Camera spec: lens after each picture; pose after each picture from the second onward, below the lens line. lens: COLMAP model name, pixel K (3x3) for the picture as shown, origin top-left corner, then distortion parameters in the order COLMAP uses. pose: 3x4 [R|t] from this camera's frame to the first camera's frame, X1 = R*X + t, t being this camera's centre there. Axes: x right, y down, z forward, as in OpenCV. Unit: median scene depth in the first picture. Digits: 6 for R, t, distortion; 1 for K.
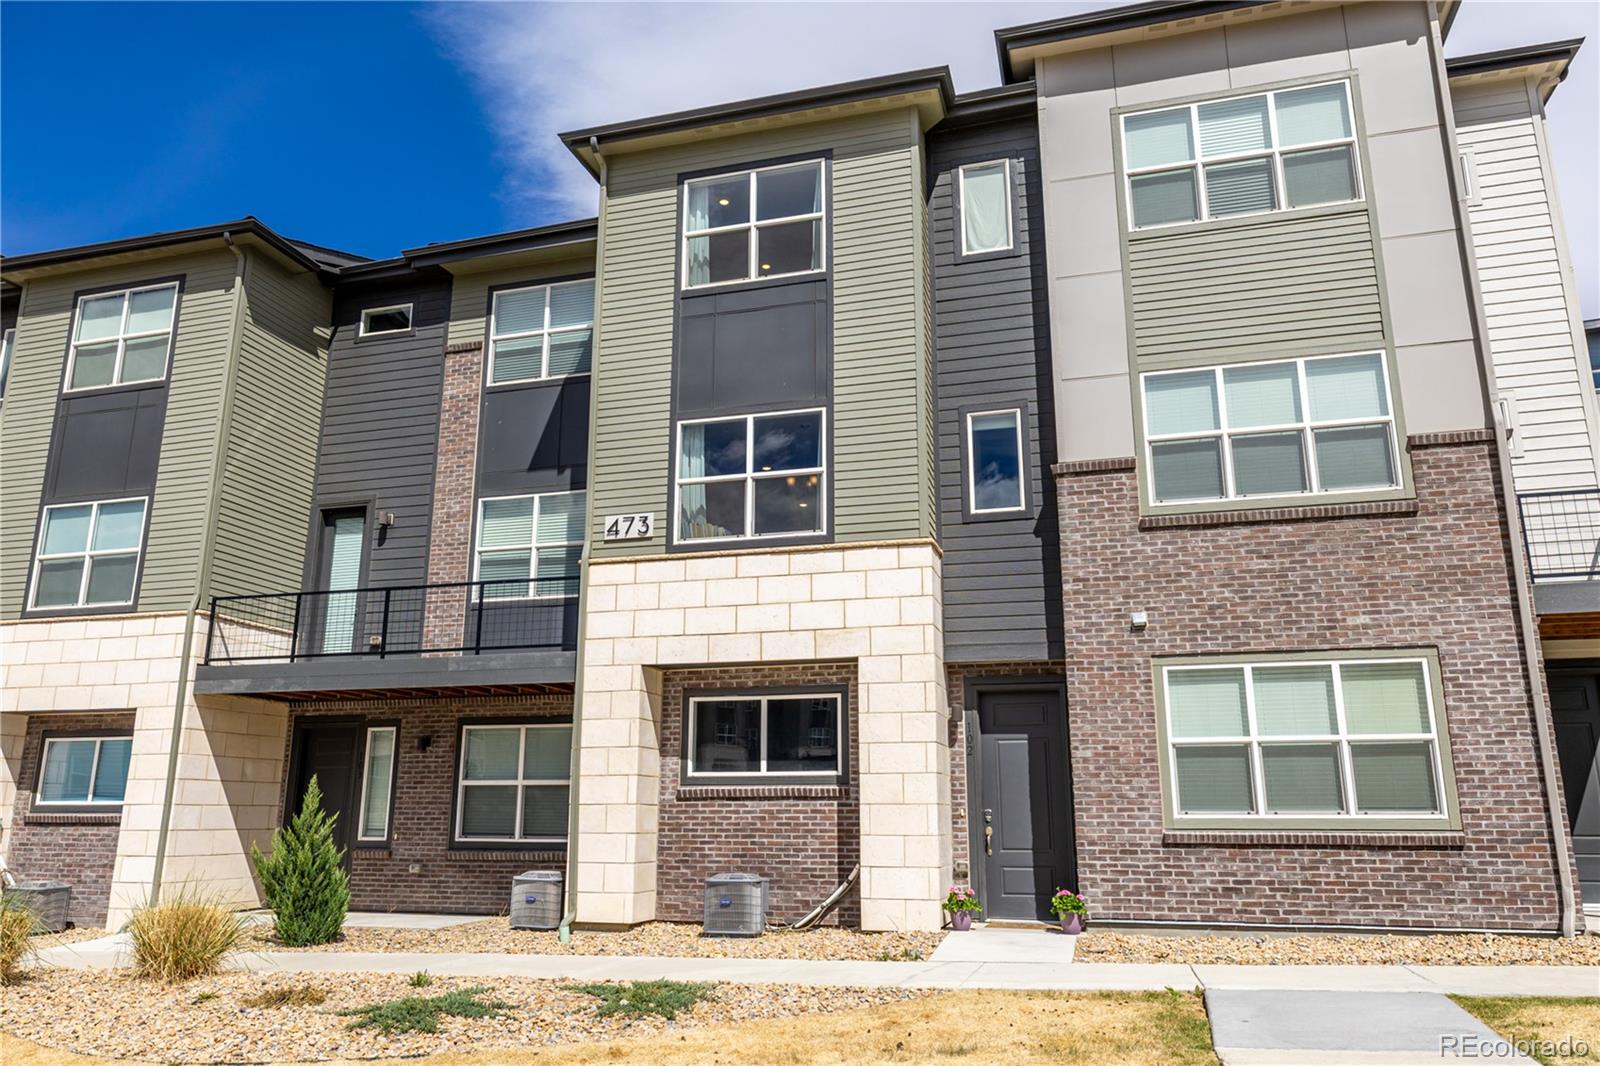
lens RADIAL K [[1127.8, 0, 800.0], [0, 1127.8, 533.0], [0, 0, 1]] dist [-0.004712, -0.001087]
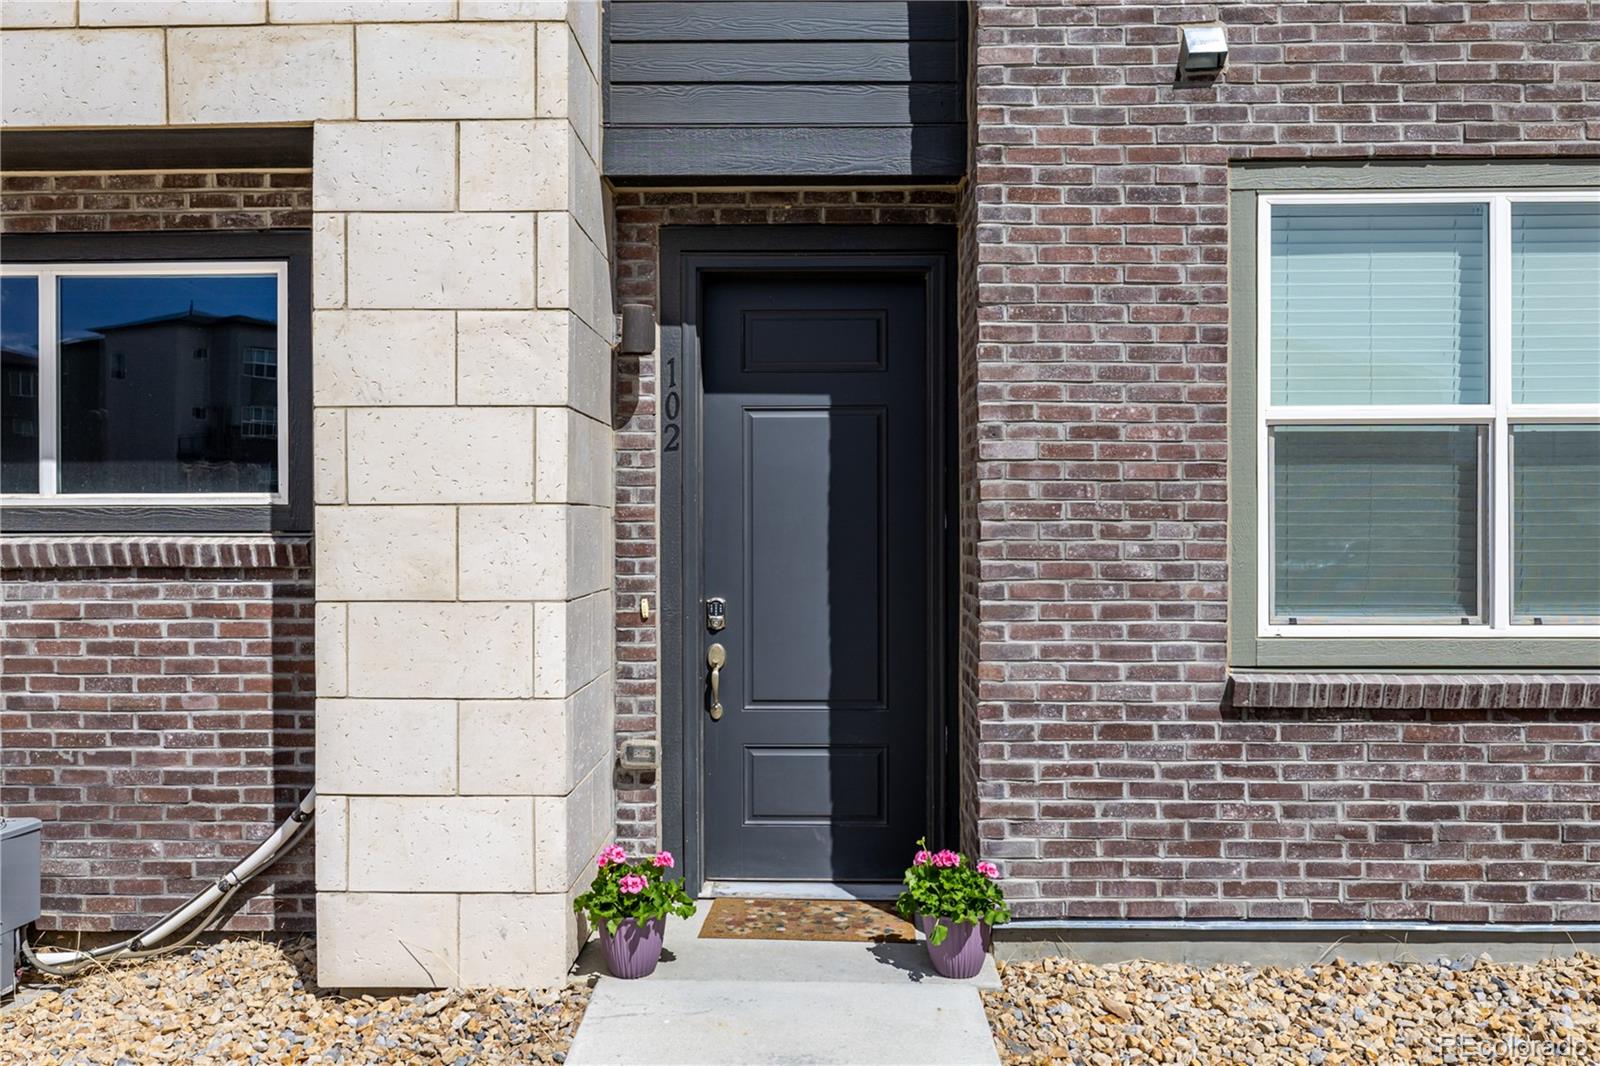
lens RADIAL K [[1490.5, 0, 829.3], [0, 1490.5, 532.5], [0, 0, 1]] dist [-0.002621, 0.002973]
pose [[0.966360, -0.003573, 0.257169, 0.085499], [-0.059429, 0.969741, 0.236791, 0.118540], [-0.250233, -0.244109, 0.936907, 0.594376]]
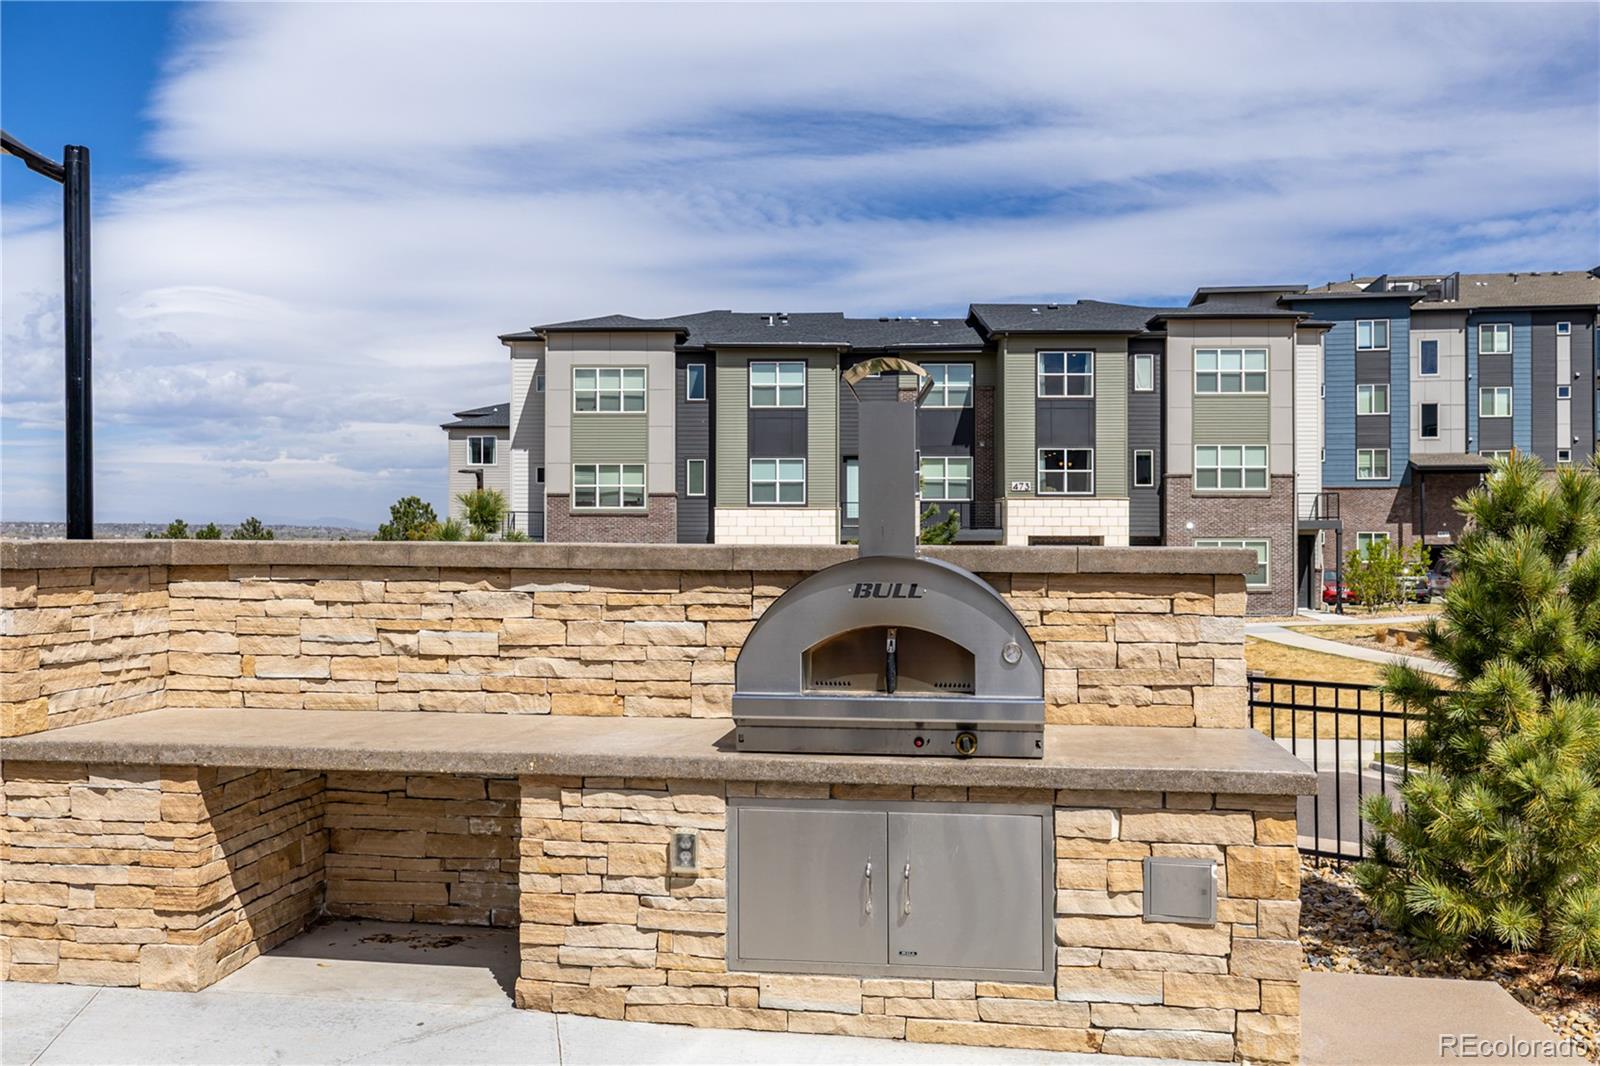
lens RADIAL K [[1490.5, 0, 829.3], [0, 1490.5, 532.5], [0, 0, 1]] dist [-0.002621, 0.002973]
pose [[0.961488, 0.000196, 0.274846, -1.919107], [-0.065533, 0.971321, 0.228561, -0.836807], [-0.266919, -0.237771, 0.933927, -2.794190]]
